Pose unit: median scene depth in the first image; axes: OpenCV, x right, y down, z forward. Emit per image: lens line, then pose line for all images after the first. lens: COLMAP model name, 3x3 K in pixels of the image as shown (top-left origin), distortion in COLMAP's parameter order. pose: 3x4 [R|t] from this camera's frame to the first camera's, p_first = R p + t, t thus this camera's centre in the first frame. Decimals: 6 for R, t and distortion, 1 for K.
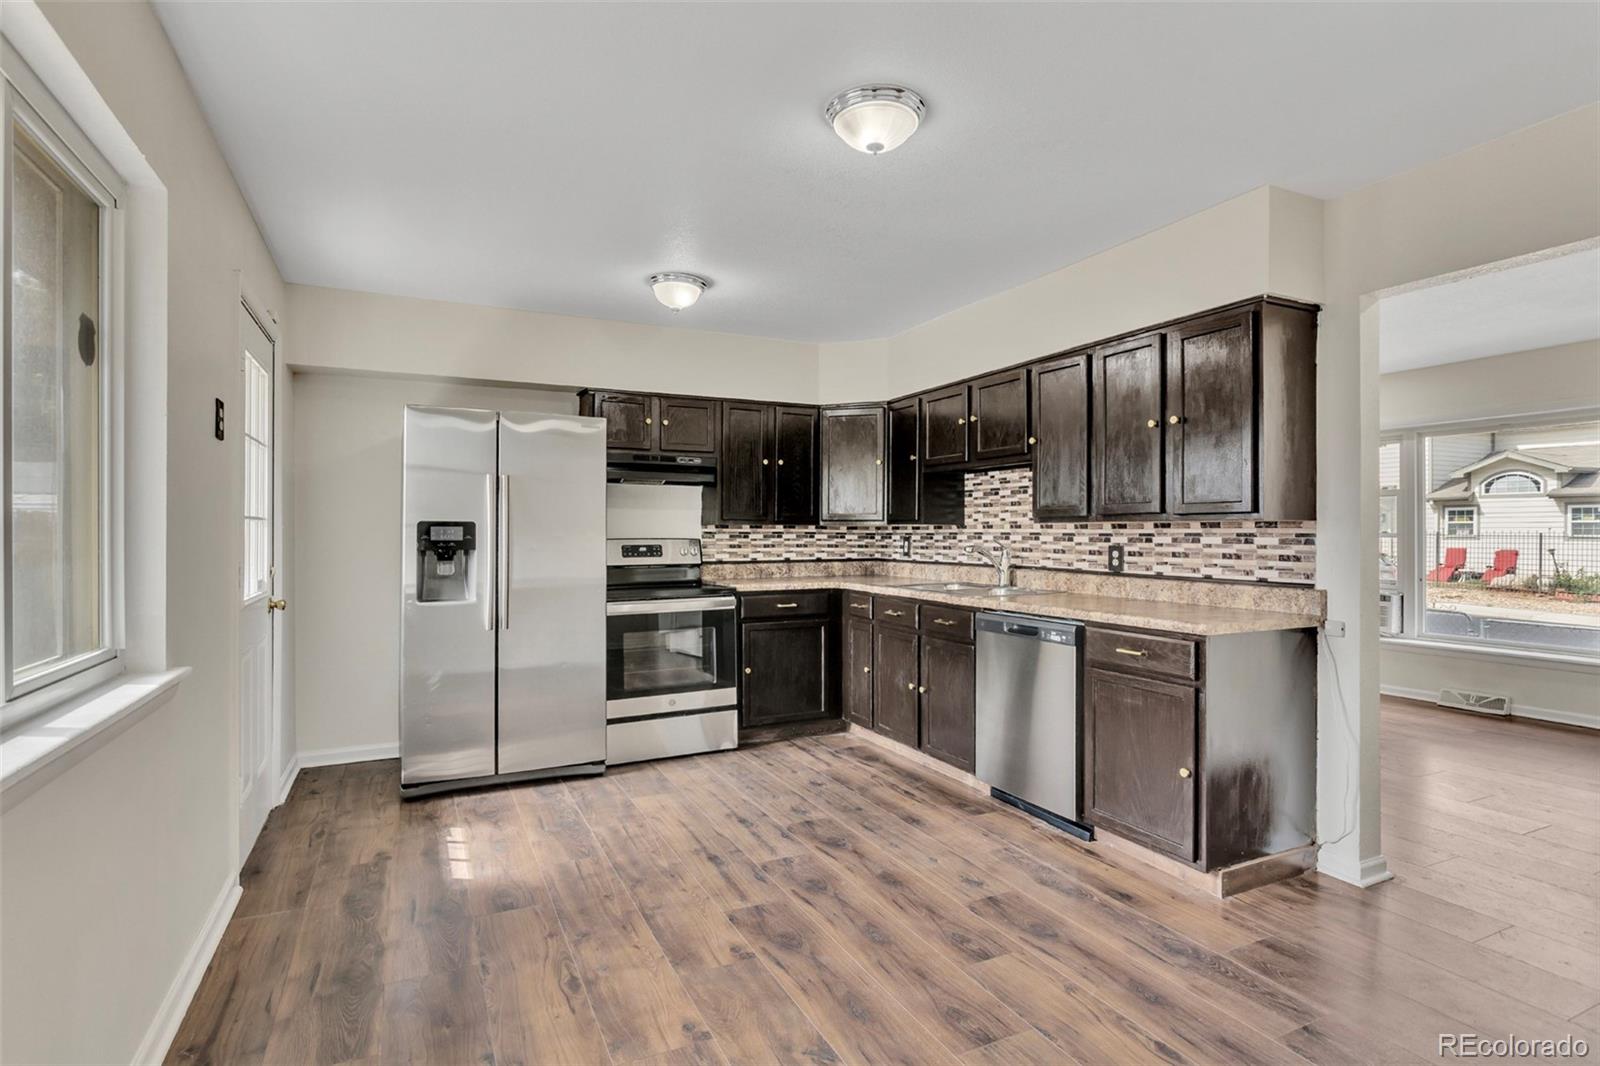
lens RADIAL K [[783.1, 0, 800.0], [0, 783.1, 533.0], [0, 0, 1]] dist [0.001488, -0.000529]
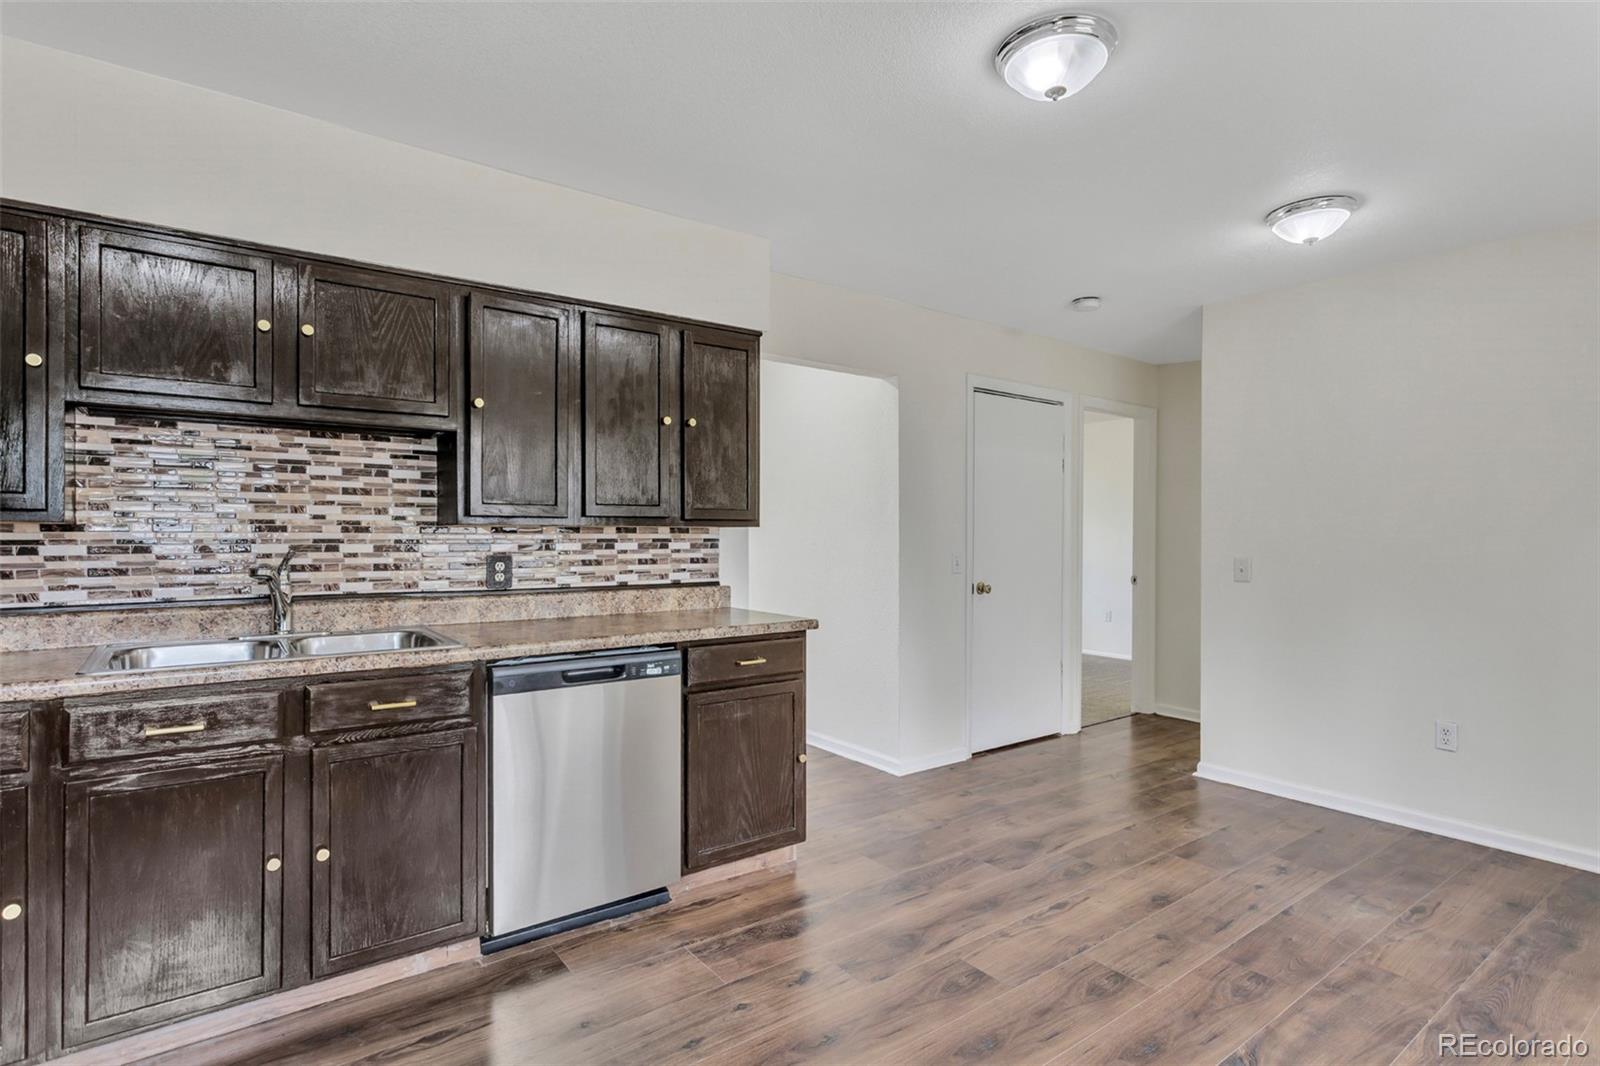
lens RADIAL K [[795.7, 0, 797.7], [0, 795.7, 542.8], [0, 0, 1]] dist [-0.002842, -0.000246]
pose [[-0.172474, -0.009159, 0.984972, -0.487843], [0.002604, 0.999949, 0.009755, -0.003749], [-0.985011, 0.004247, -0.172441, 0.978680]]
